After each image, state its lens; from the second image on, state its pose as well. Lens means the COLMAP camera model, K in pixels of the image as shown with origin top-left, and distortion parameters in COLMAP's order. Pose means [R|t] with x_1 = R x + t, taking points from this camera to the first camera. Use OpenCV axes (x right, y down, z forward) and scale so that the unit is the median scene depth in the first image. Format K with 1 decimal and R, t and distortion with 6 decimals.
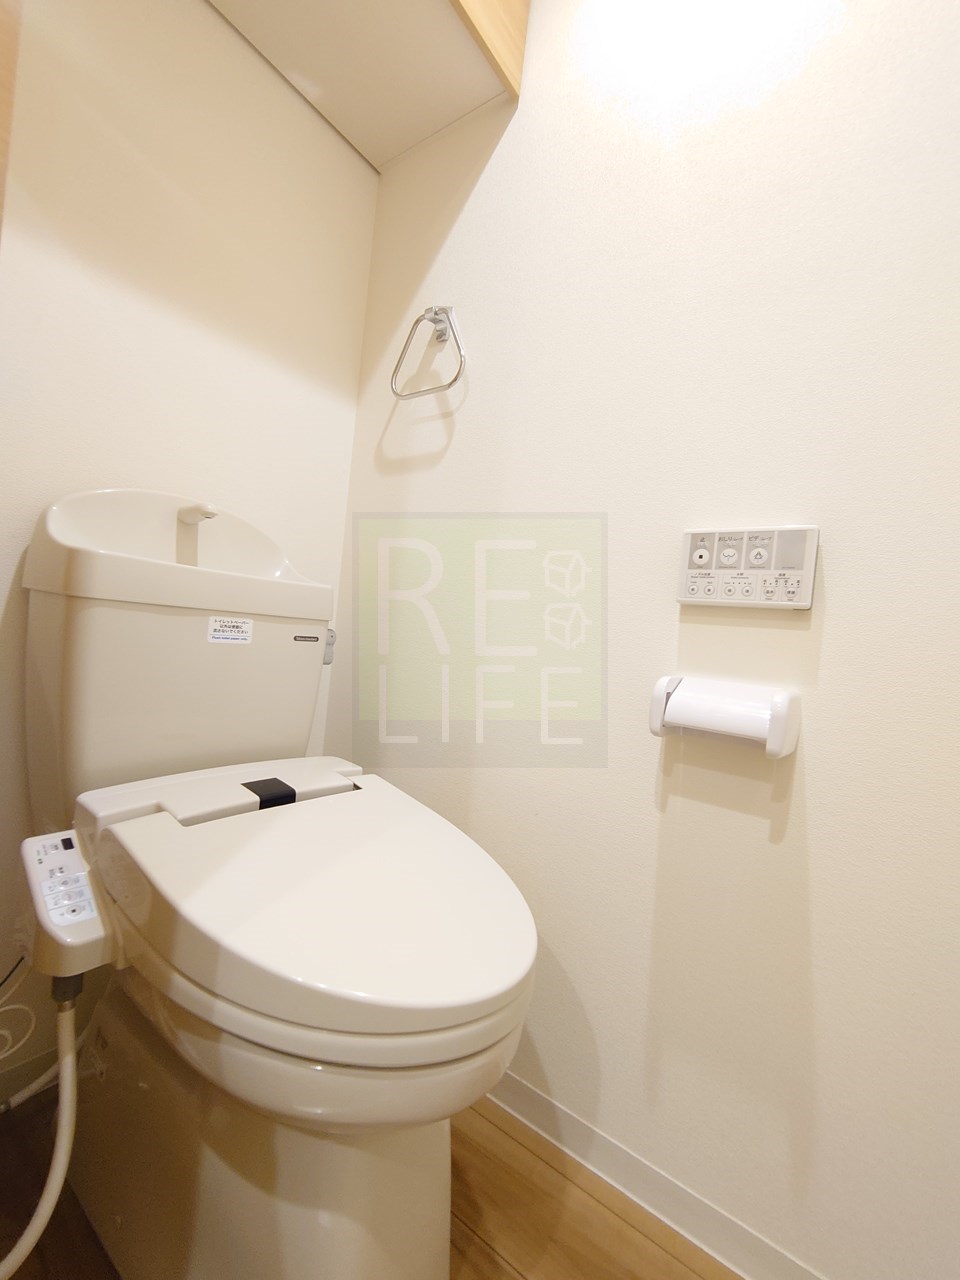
lens RADIAL K [[549.3, 0, 480.0], [0, 549.3, 640.0], [0, 0, 1]] dist [0.003015, -0.000271]
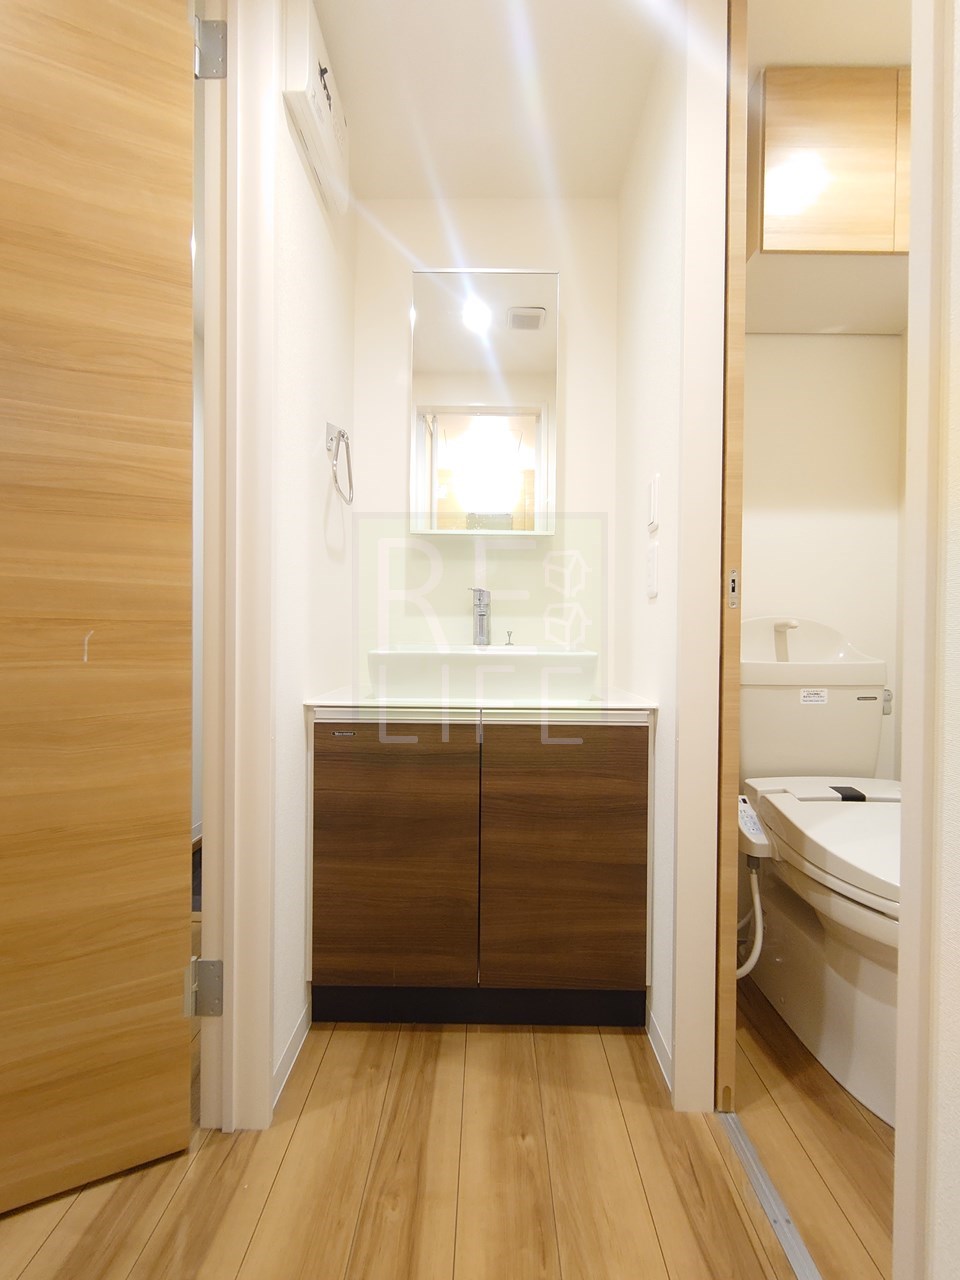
lens RADIAL K [[549.3, 0, 480.0], [0, 549.3, 640.0], [0, 0, 1]] dist [0.003015, -0.000271]
pose [[0.580724, -0.083860, -0.809770, 0.359491], [0.048738, 0.996478, -0.068243, -0.130907], [0.812641, 0.000164, 0.582765, -0.878927]]
